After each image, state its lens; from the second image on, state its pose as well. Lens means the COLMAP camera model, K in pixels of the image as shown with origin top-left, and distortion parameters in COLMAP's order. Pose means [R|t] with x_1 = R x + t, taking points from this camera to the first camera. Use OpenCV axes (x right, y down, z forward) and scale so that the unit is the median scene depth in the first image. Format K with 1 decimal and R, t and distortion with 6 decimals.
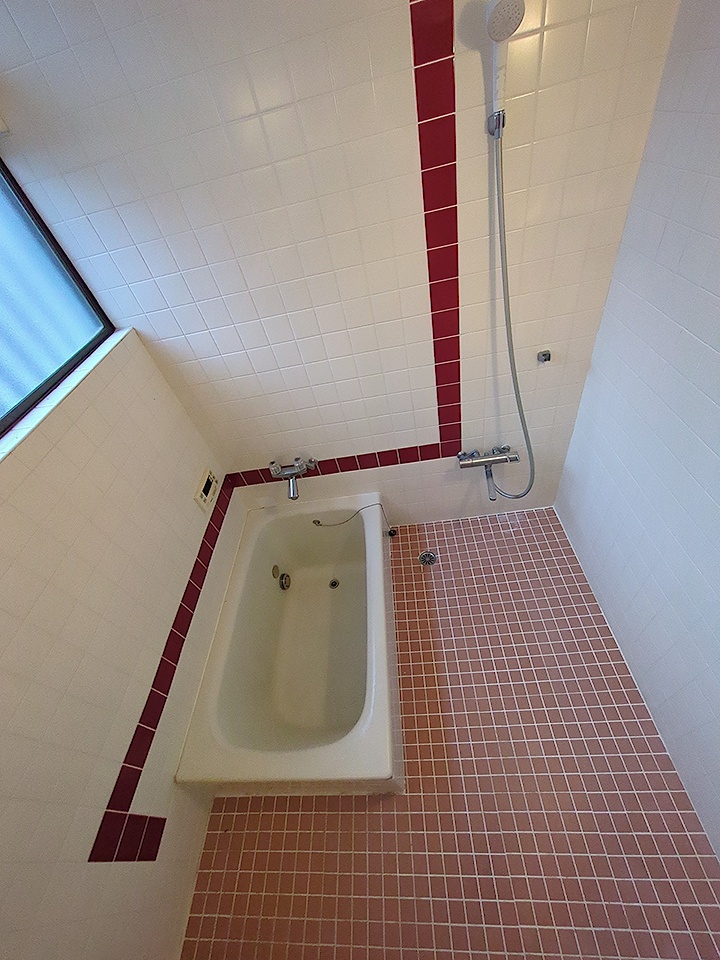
lens RADIAL K [[379.8, 0, 356.1], [0, 379.8, 480.3], [0, 0, 1]] dist [-0.001866, 0.001334]
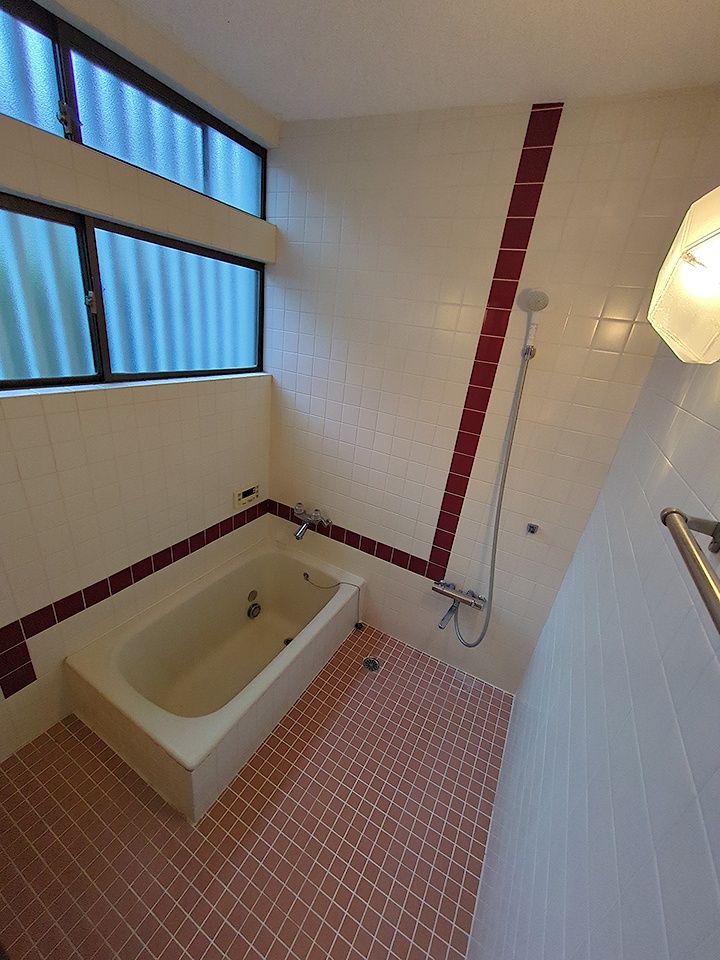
lens RADIAL K [[379.8, 0, 362.4], [0, 379.8, 482.6], [0, 0, 1]] dist [-0.001866, 0.001334]
pose [[0.833665, 0.457761, -0.308961, 0.318392], [-0.538339, 0.798432, -0.269625, 0.129570], [0.123261, 0.391103, 0.912056, -0.141688]]
